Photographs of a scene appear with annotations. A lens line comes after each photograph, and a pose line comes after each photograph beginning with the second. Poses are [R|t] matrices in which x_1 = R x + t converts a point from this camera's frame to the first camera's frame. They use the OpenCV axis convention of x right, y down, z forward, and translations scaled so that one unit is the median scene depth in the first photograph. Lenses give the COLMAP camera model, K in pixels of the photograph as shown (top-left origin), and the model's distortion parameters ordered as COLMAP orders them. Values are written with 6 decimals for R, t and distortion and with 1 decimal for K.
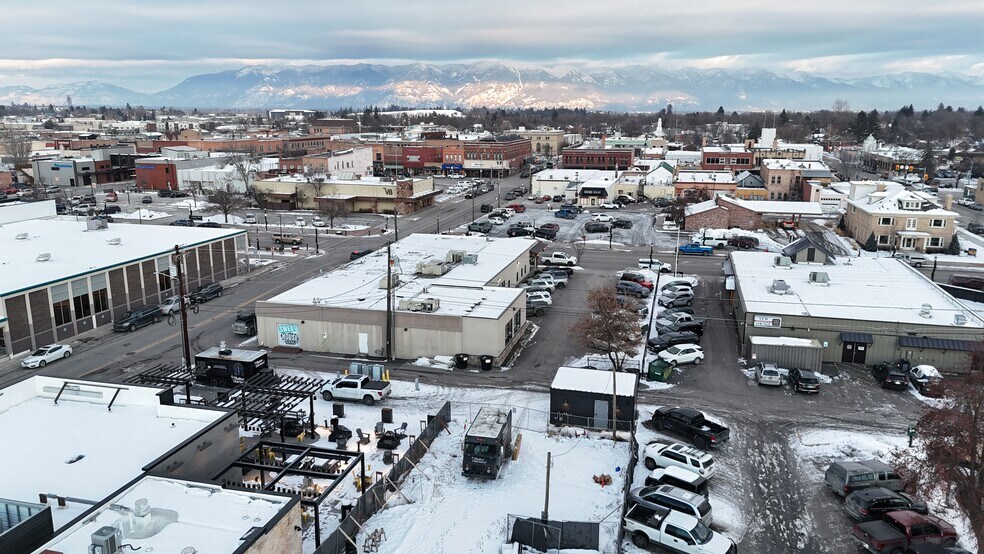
lens RADIAL K [[723.9, 0, 495.9], [0, 723.9, 278.0], [0, 0, 1]] dist [0.083279, -0.079918]
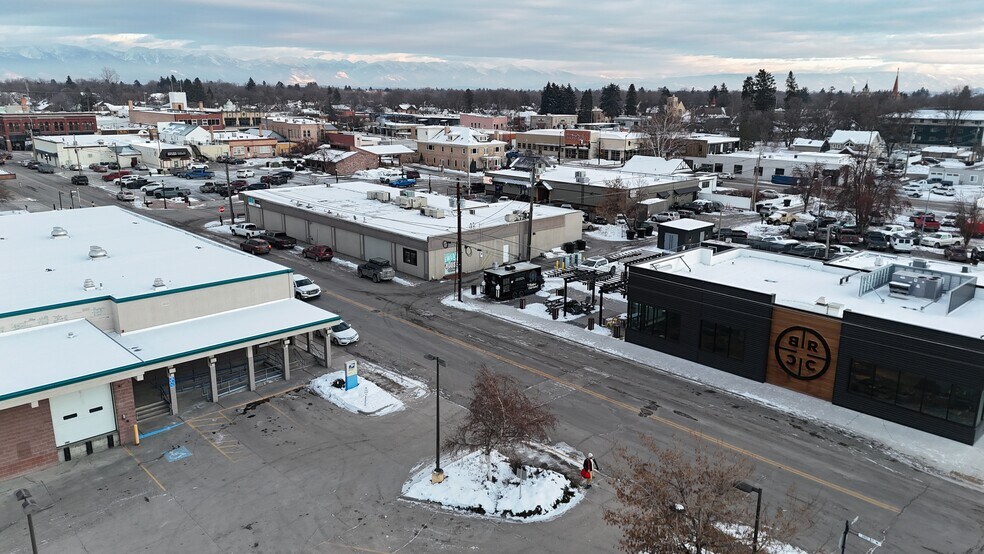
lens RADIAL K [[723.9, 0, 495.9], [0, 723.9, 278.0], [0, 0, 1]] dist [0.083279, -0.079918]
pose [[0.523419, -0.213386, 0.824924, -0.651517], [0.185746, 0.973426, 0.133942, -0.017605], [-0.831583, 0.083118, 0.549145, 0.210790]]
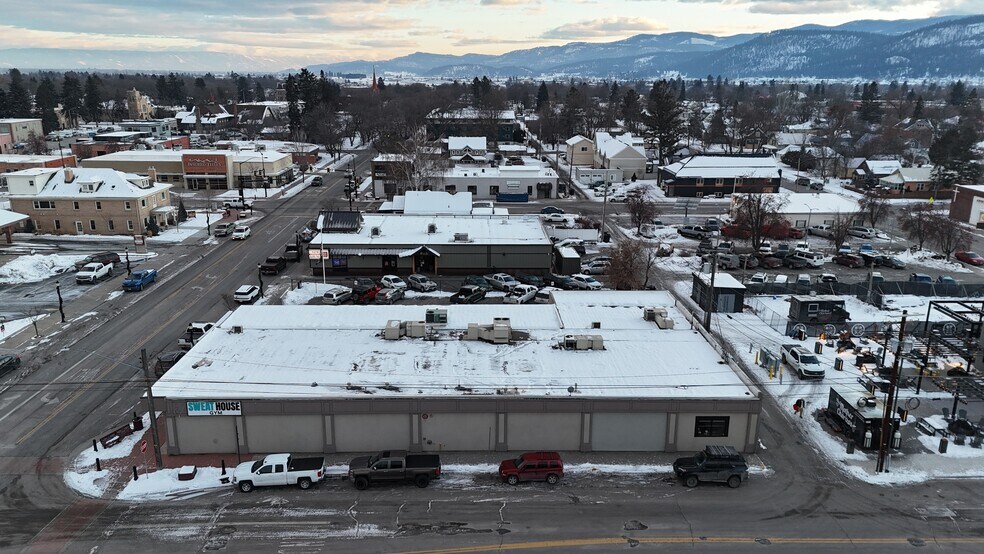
lens RADIAL K [[723.9, 0, 495.9], [0, 723.9, 278.0], [0, 0, 1]] dist [0.083279, -0.079918]
pose [[-0.281438, -0.266688, 0.921776, -0.505887], [0.207602, 0.920931, 0.329829, -0.205860], [-0.936853, 0.284189, -0.203820, 0.779439]]
